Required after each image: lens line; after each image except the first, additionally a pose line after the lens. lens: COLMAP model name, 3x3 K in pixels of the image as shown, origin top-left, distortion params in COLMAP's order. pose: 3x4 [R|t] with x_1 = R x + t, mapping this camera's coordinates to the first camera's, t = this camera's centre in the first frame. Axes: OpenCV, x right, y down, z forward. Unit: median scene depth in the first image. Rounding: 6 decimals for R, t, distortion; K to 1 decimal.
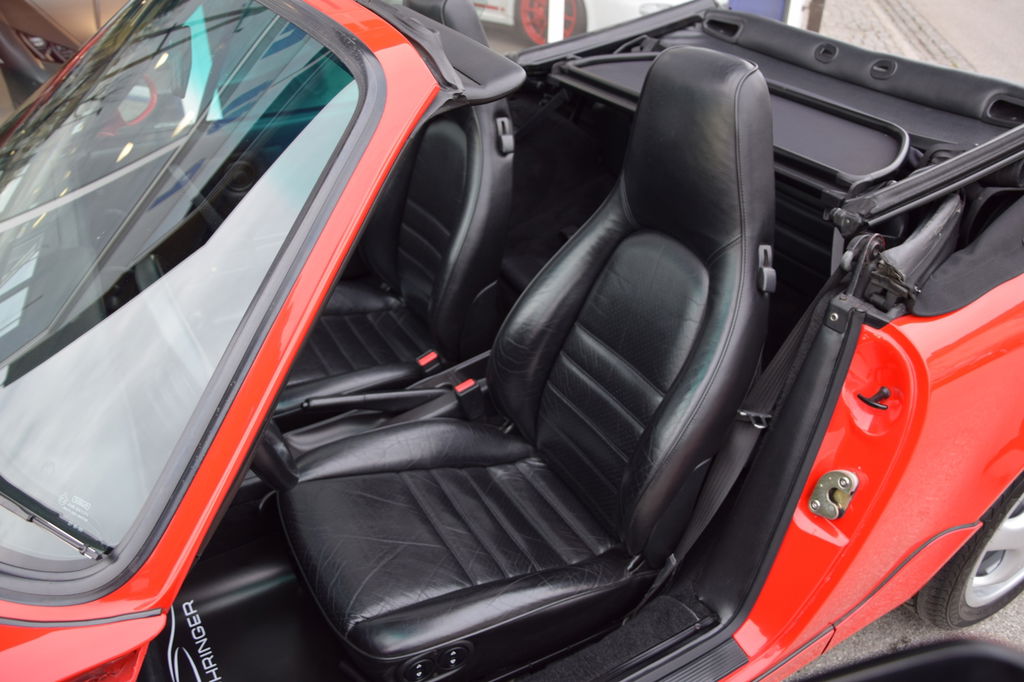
lens RADIAL K [[790.1, 0, 512.0], [0, 790.1, 341.0], [0, 0, 1]] dist [-0.170555, 0.112461]
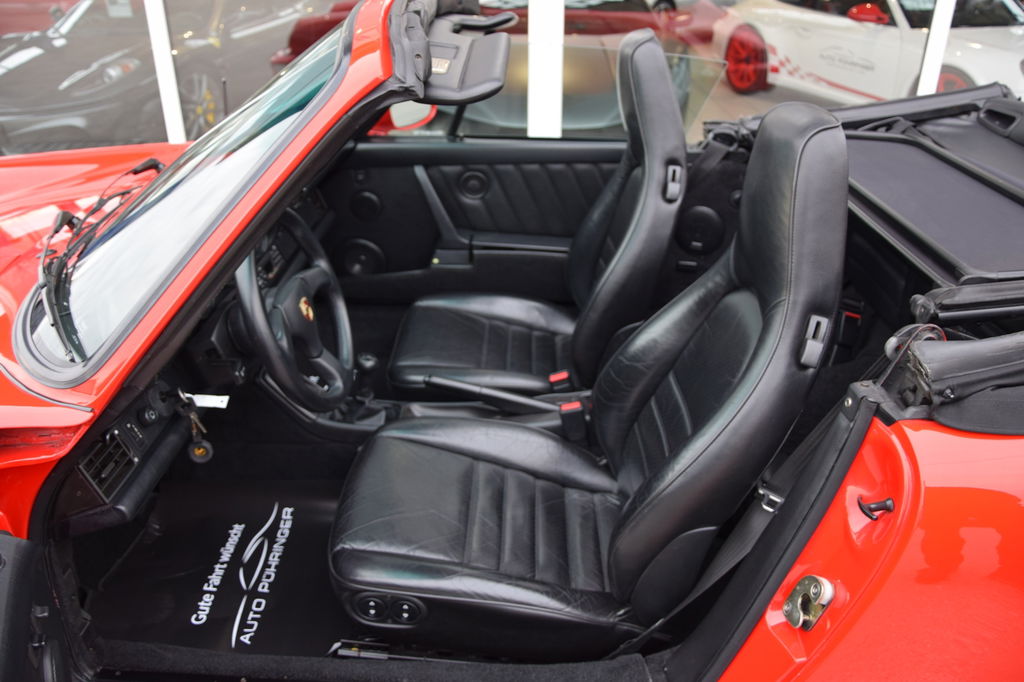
lens RADIAL K [[790.1, 0, 512.0], [0, 790.1, 341.0], [0, 0, 1]] dist [-0.170555, 0.112461]
pose [[0.856673, 0.234224, -0.459619, 0.350536], [-0.275297, 0.961076, -0.023351, 0.020675], [0.436259, 0.146536, 0.887809, 0.028078]]
